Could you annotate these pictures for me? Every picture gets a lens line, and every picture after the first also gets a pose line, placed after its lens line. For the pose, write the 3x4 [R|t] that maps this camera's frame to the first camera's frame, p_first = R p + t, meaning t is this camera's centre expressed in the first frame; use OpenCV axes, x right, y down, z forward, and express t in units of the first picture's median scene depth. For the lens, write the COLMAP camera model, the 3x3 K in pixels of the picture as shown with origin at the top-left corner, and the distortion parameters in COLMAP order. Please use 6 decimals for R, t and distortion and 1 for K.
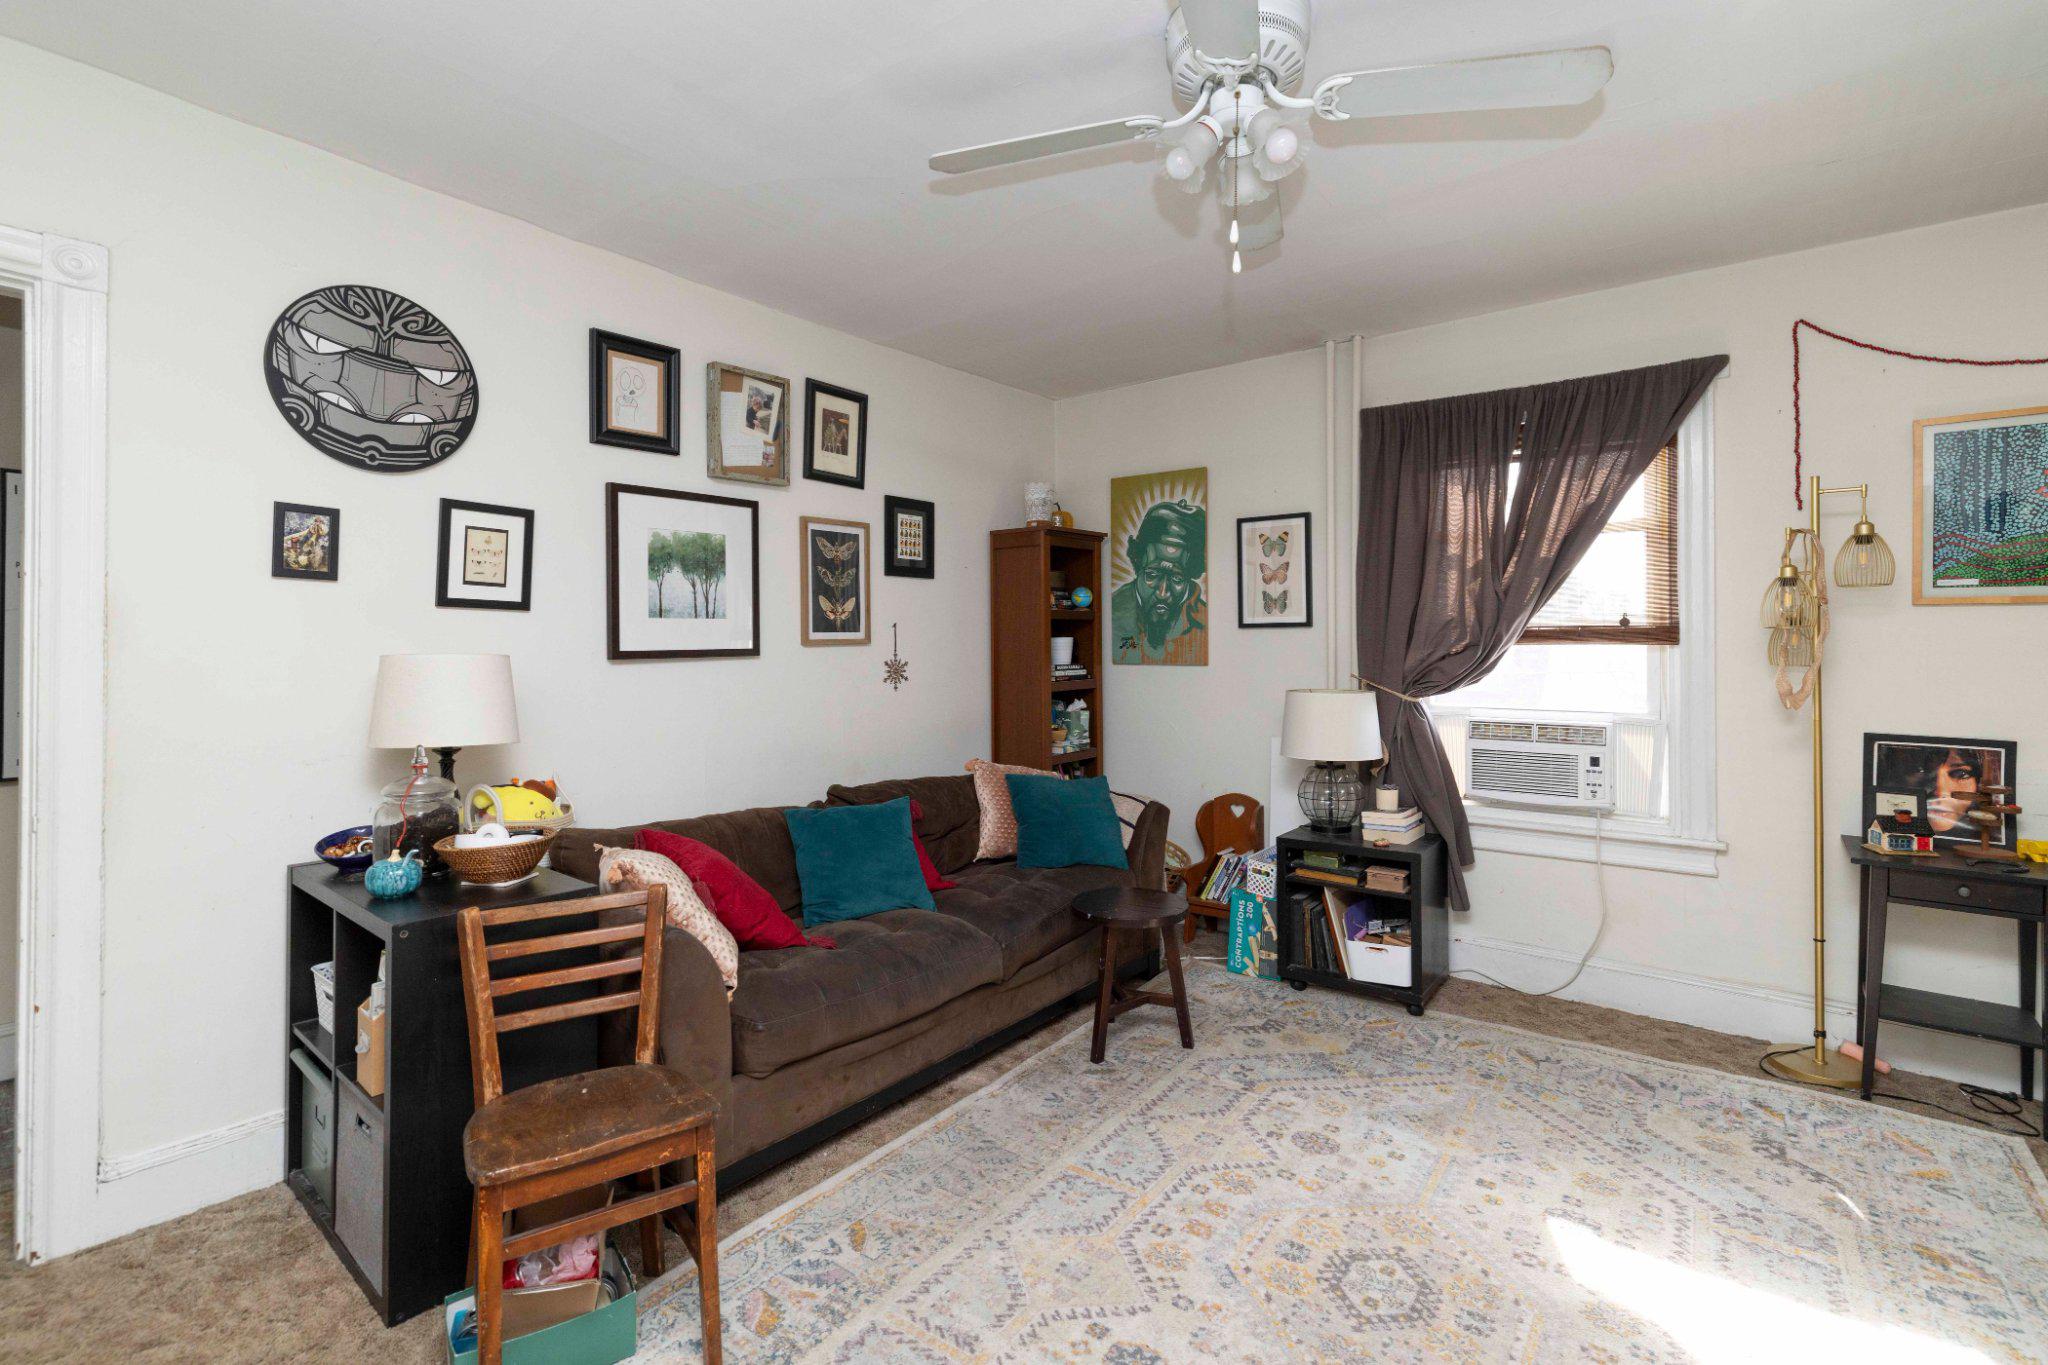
lens RADIAL K [[957.2, 0, 1009.7], [0, 957.2, 633.4], [0, 0, 1]] dist [0.002057, 0.000885]
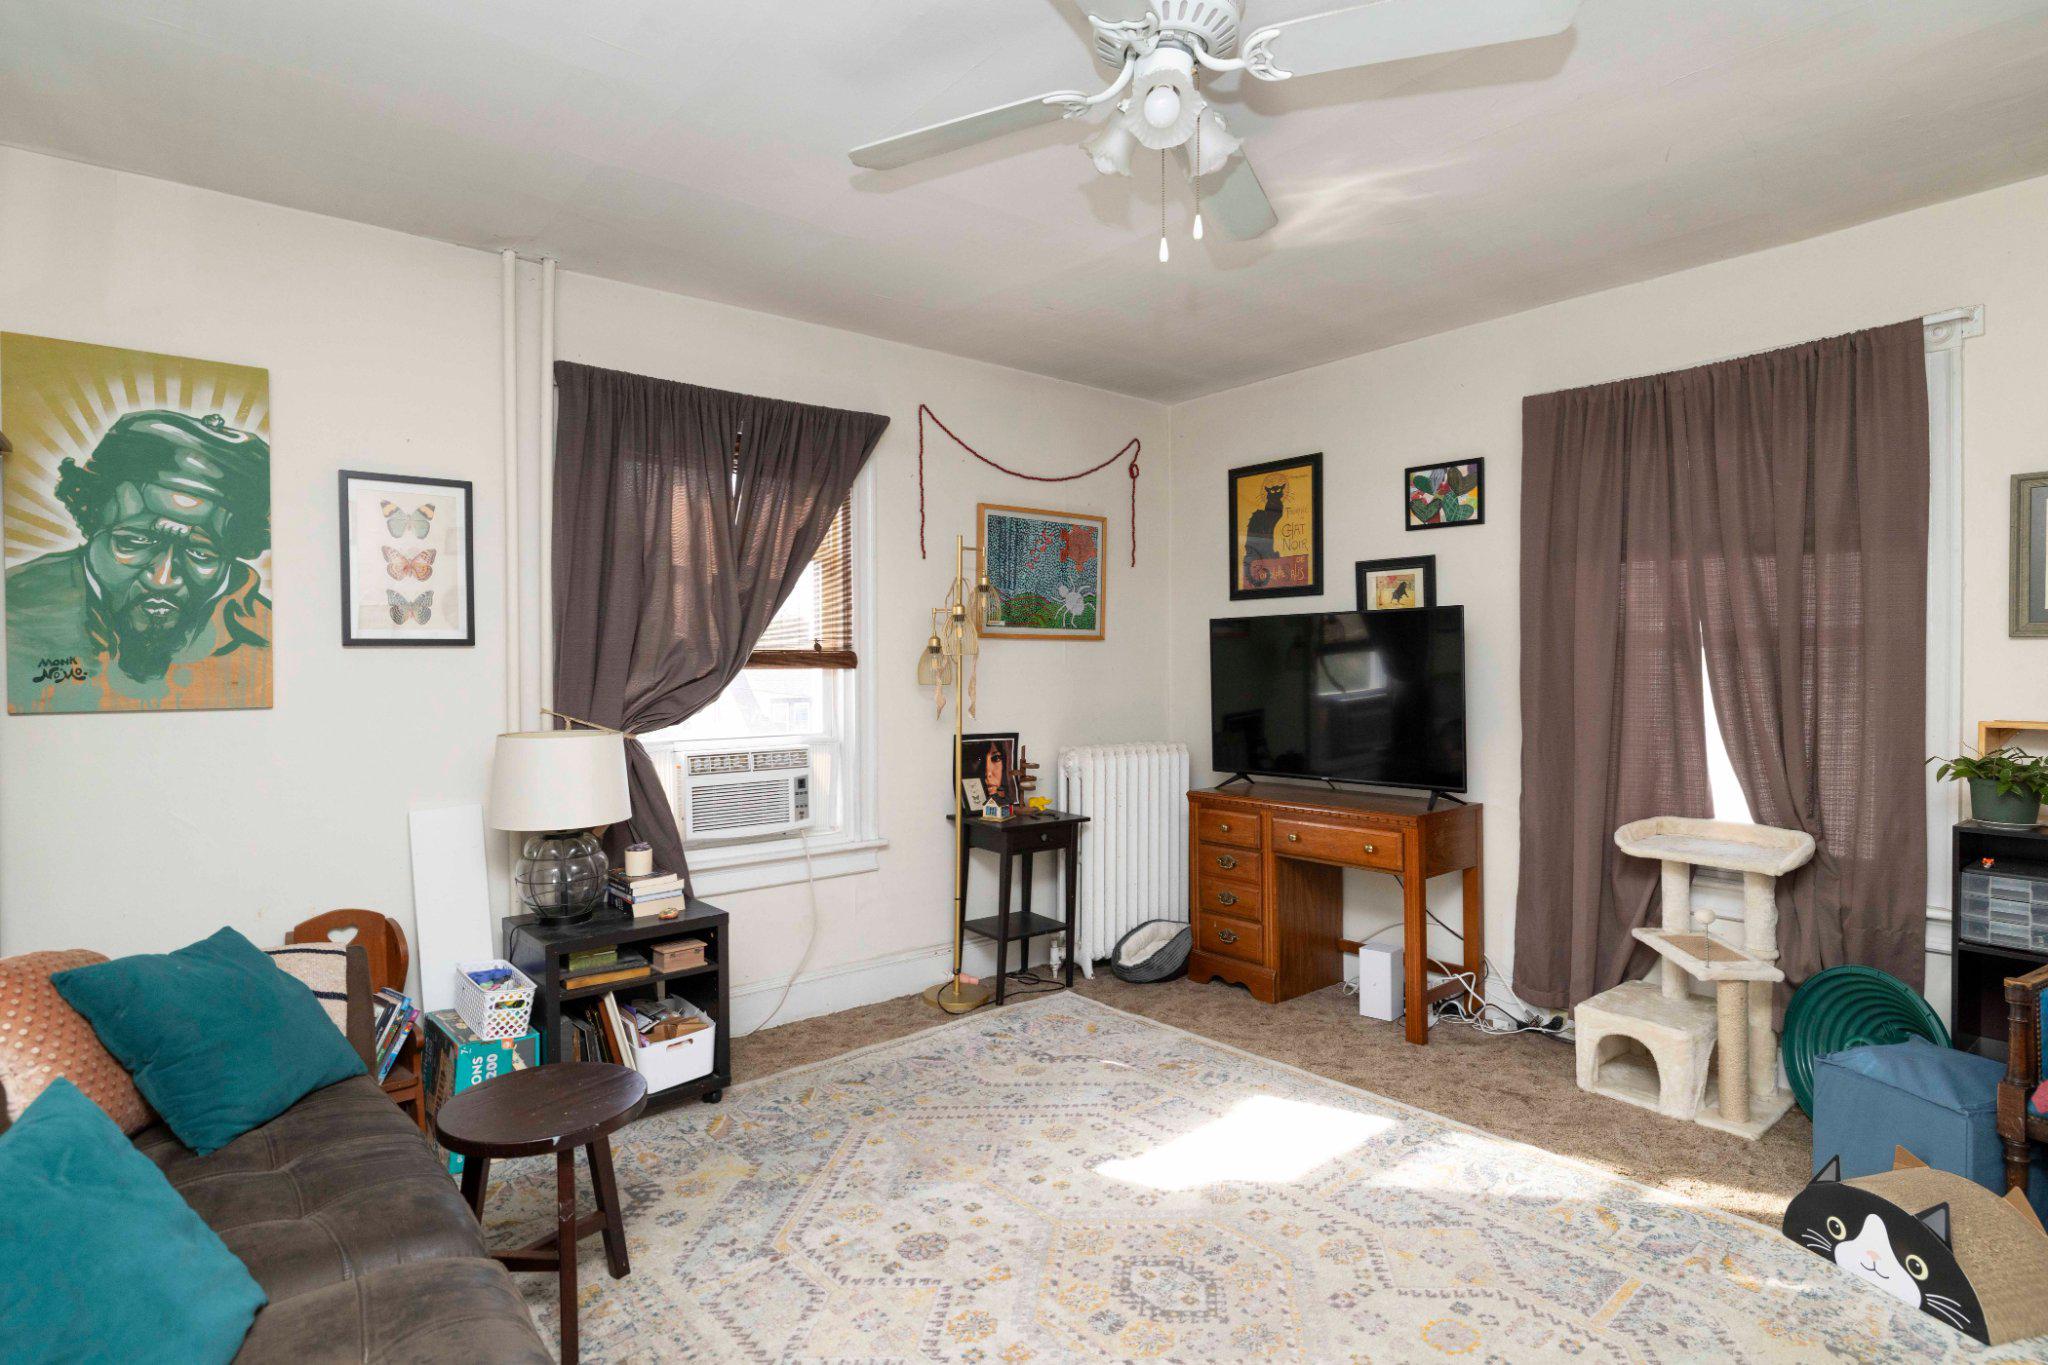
lens RADIAL K [[1065.1, 0, 1021.9], [0, 1065.1, 676.3], [0, 0, 1]] dist [-0.003396, -0.001331]
pose [[0.196482, -0.015449, 0.980386, -0.453979], [-0.010308, 0.999788, 0.017820, -0.003198], [-0.980453, -0.013607, 0.196281, 0.549470]]
